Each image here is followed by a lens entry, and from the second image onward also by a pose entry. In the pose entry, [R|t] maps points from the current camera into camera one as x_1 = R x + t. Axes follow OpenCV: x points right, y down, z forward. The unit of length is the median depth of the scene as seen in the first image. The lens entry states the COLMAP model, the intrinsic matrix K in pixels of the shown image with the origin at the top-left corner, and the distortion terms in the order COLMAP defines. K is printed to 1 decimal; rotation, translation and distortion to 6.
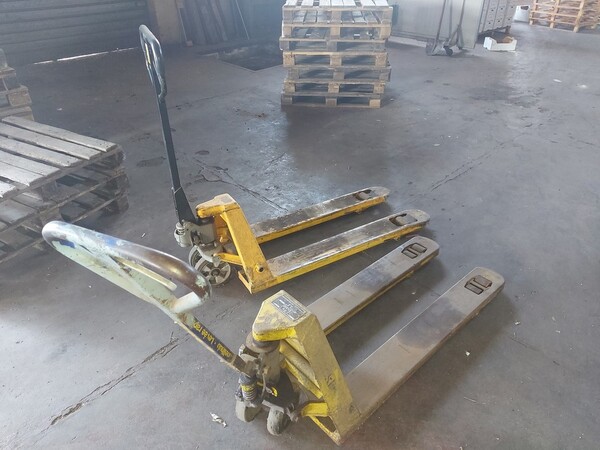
lens RADIAL K [[434.6, 0, 306.0], [0, 434.6, 229.2], [0, 0, 1]] dist [0.080301, -0.080410]
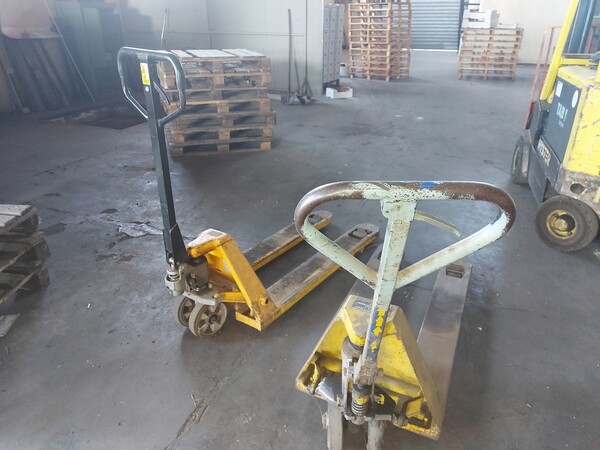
lens RADIAL K [[434.6, 0, 309.3], [0, 434.6, 228.3], [0, 0, 1]] dist [0.080301, -0.080410]
pose [[0.918734, -0.168230, 0.357249, -0.159340], [0.214840, 0.972041, -0.094767, 0.024082], [-0.331318, 0.163817, 0.929189, 0.040372]]
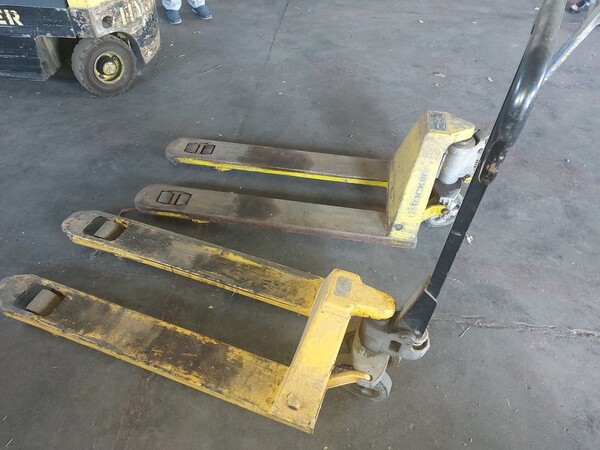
lens RADIAL K [[434.6, 0, 302.1], [0, 434.6, 223.0], [0, 0, 1]] dist [0.080301, -0.080410]
pose [[-0.624665, -0.581705, 0.520973, -0.194483], [0.404290, 0.329865, 0.853076, -0.294072], [-0.668090, 0.743511, 0.029123, 0.467495]]
